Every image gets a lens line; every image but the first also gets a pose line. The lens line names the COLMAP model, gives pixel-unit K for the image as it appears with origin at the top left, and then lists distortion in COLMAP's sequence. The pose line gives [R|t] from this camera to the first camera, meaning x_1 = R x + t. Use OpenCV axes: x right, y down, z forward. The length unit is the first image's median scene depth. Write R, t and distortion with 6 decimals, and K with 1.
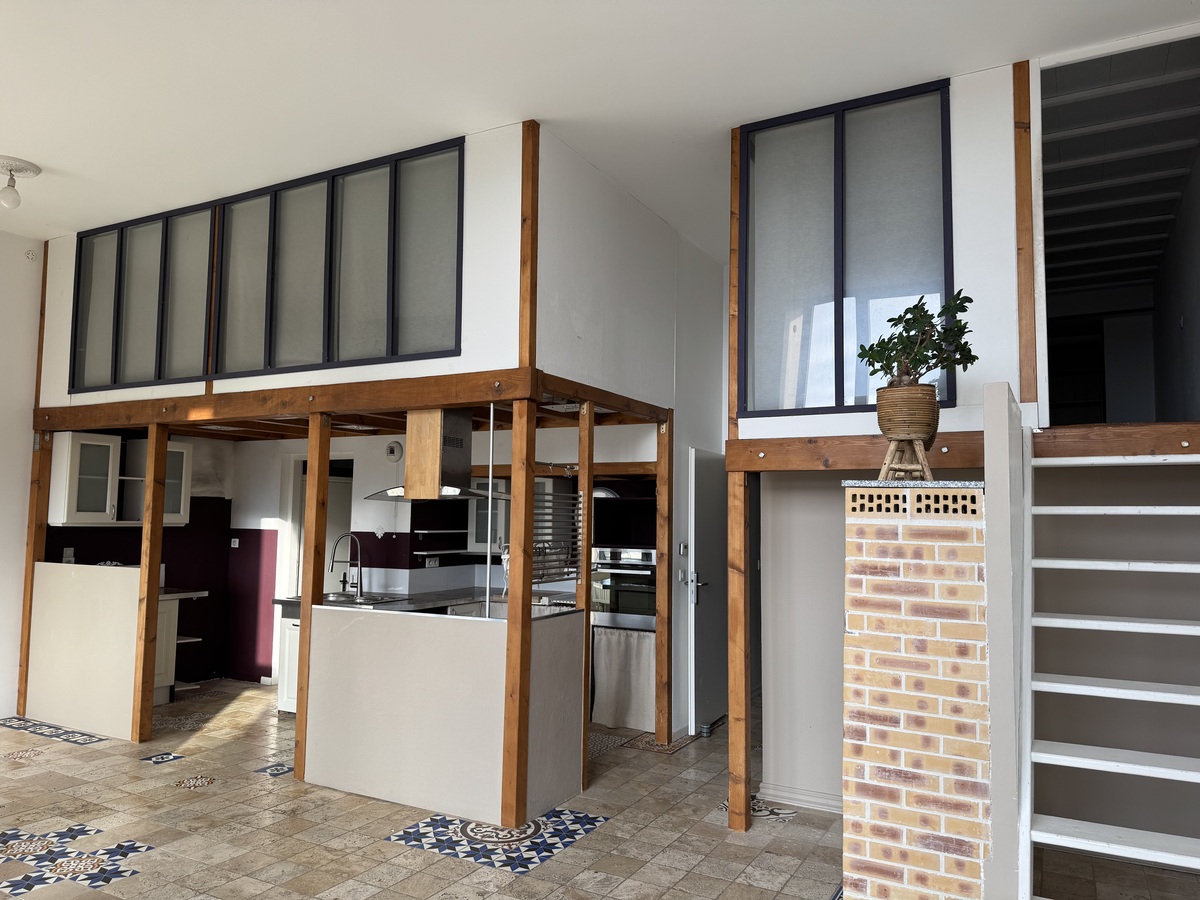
lens RADIAL K [[845.1, 0, 600.0], [0, 845.1, 450.0], [0, 0, 1]] dist [0.049438, -0.072567]
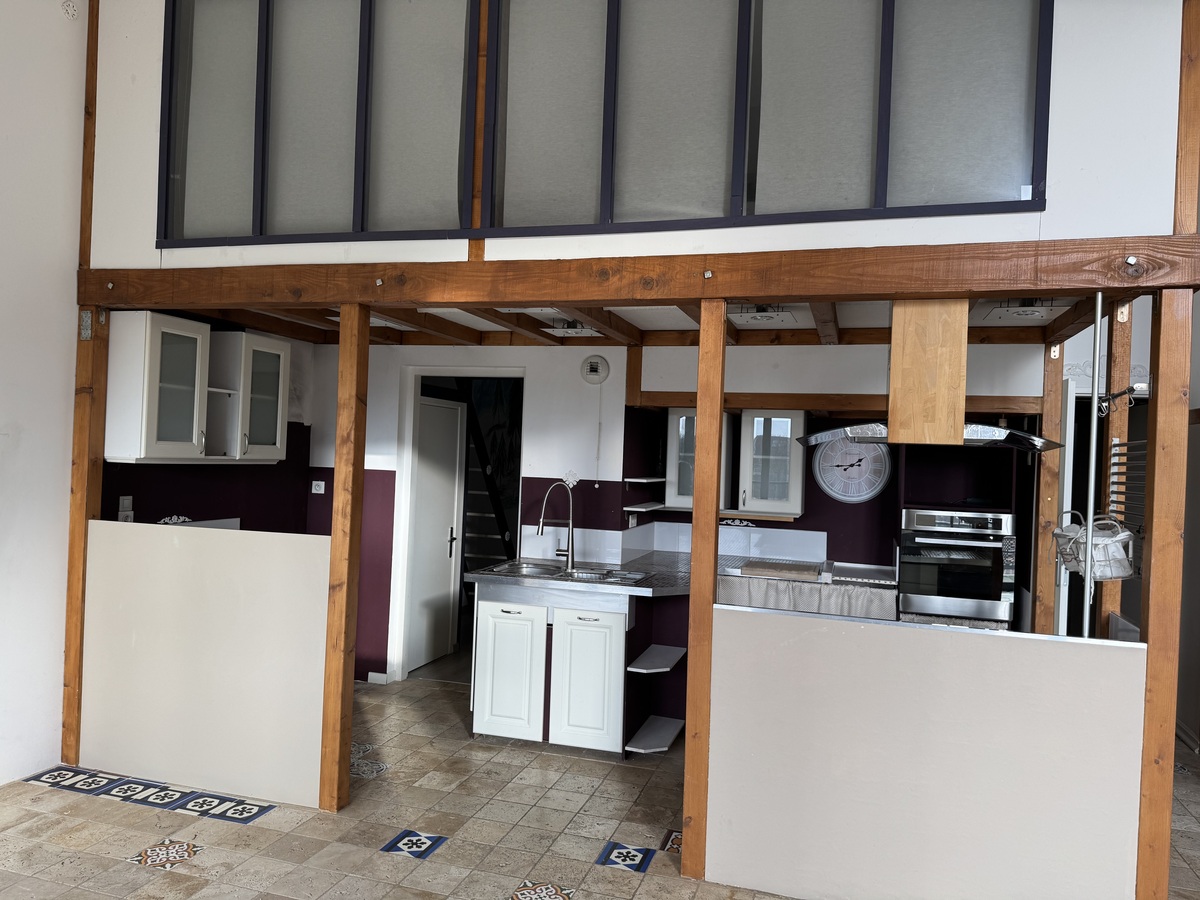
lens RADIAL K [[846.6, 0, 600.0], [0, 846.6, 450.0], [0, 0, 1]] dist [0.132353, -0.179891]
pose [[0.979812, 0.026601, 0.198145, -0.628723], [-0.041743, 0.996484, 0.072639, 0.029169], [-0.195516, -0.079444, 0.977478, 0.465177]]
